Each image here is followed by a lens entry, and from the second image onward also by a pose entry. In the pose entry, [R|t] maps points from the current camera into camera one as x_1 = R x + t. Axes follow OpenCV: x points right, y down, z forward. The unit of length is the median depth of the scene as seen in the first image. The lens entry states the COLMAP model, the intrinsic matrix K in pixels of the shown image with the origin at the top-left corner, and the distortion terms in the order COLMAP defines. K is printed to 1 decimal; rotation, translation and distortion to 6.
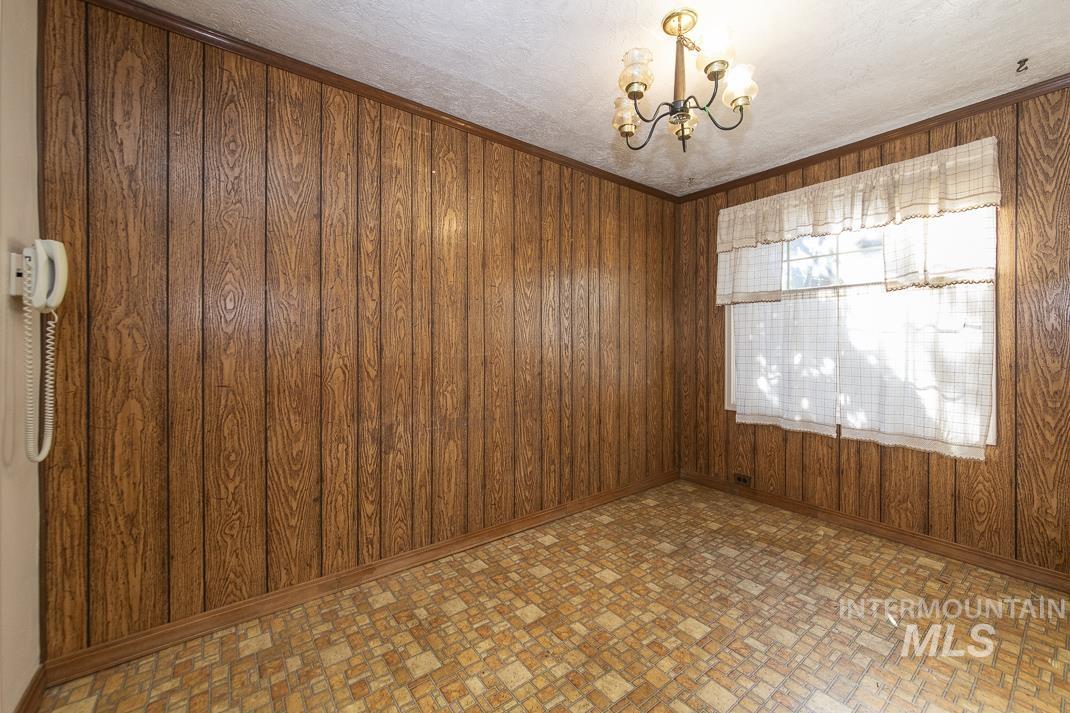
lens RADIAL K [[431.1, 0, 533.6], [0, 431.1, 344.7], [0, 0, 1]] dist [0.001730, 0.000221]
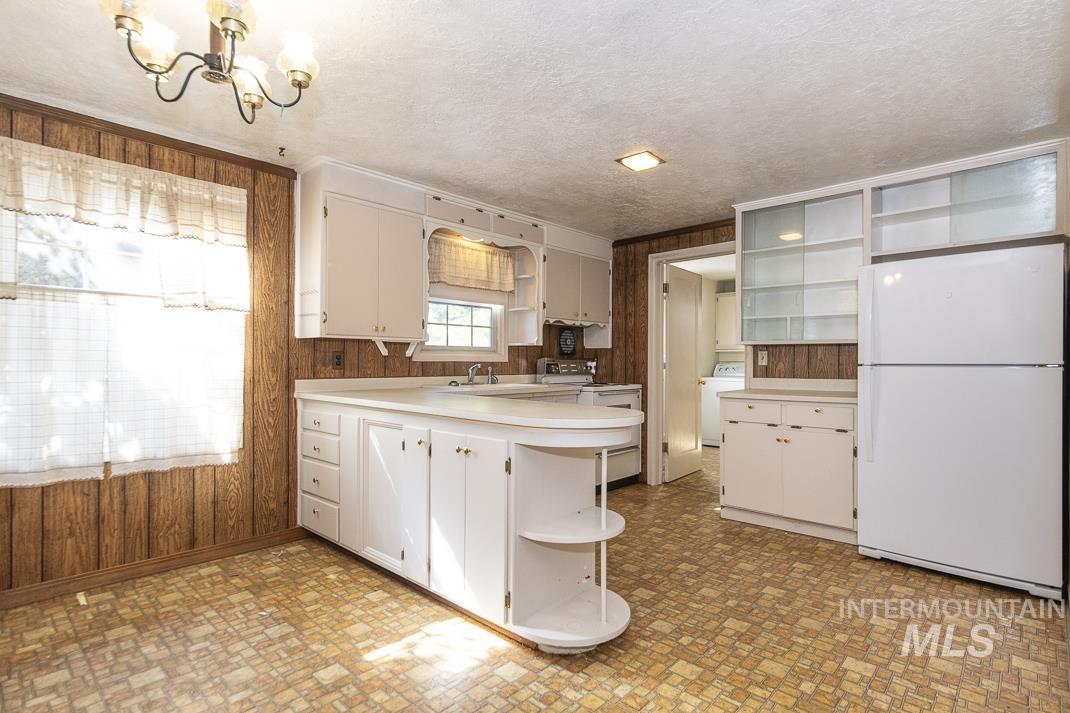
lens RADIAL K [[520.4, 0, 571.6], [0, 520.4, 363.0], [0, 0, 1]] dist [0.015429, -0.000572]
pose [[-0.219581, -0.002803, 0.975590, -0.548872], [-0.003978, 0.999990, 0.001978, -0.008929], [-0.975586, -0.003447, -0.219590, 0.432931]]
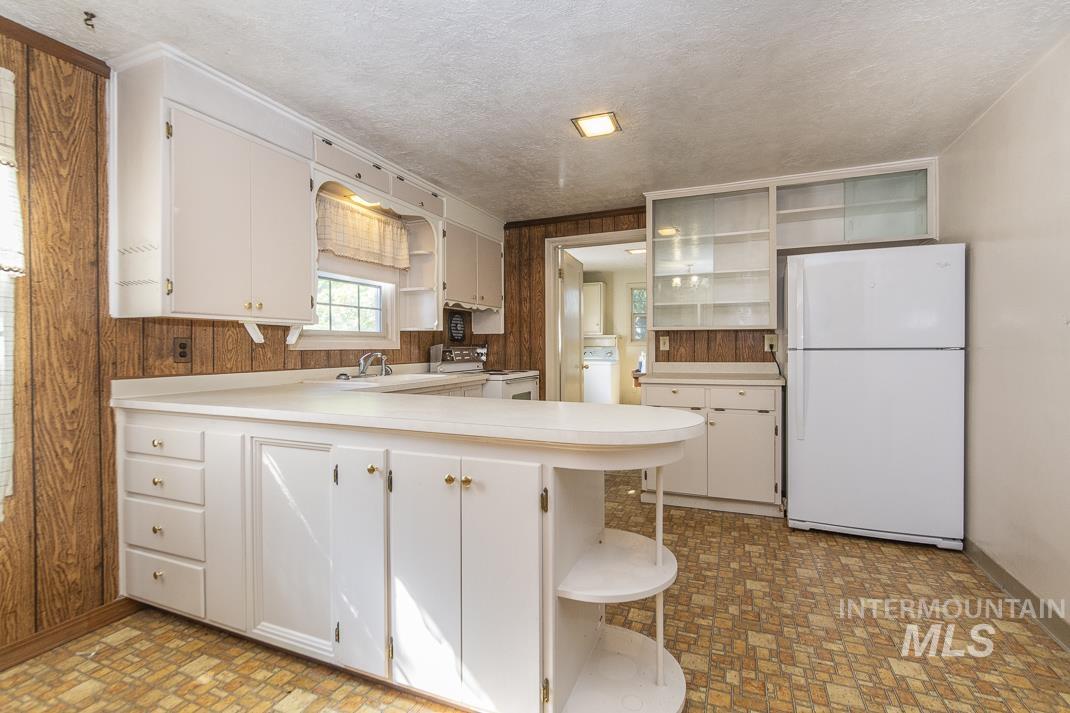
lens RADIAL K [[466.7, 0, 561.9], [0, 466.7, 351.1], [0, 0, 1]] dist [-0.000194, 0.001123]
pose [[-0.533450, -0.004892, 0.845817, -0.101123], [0.004689, 0.999951, 0.008742, -0.014153], [-0.845818, 0.008630, -0.533401, 0.635923]]
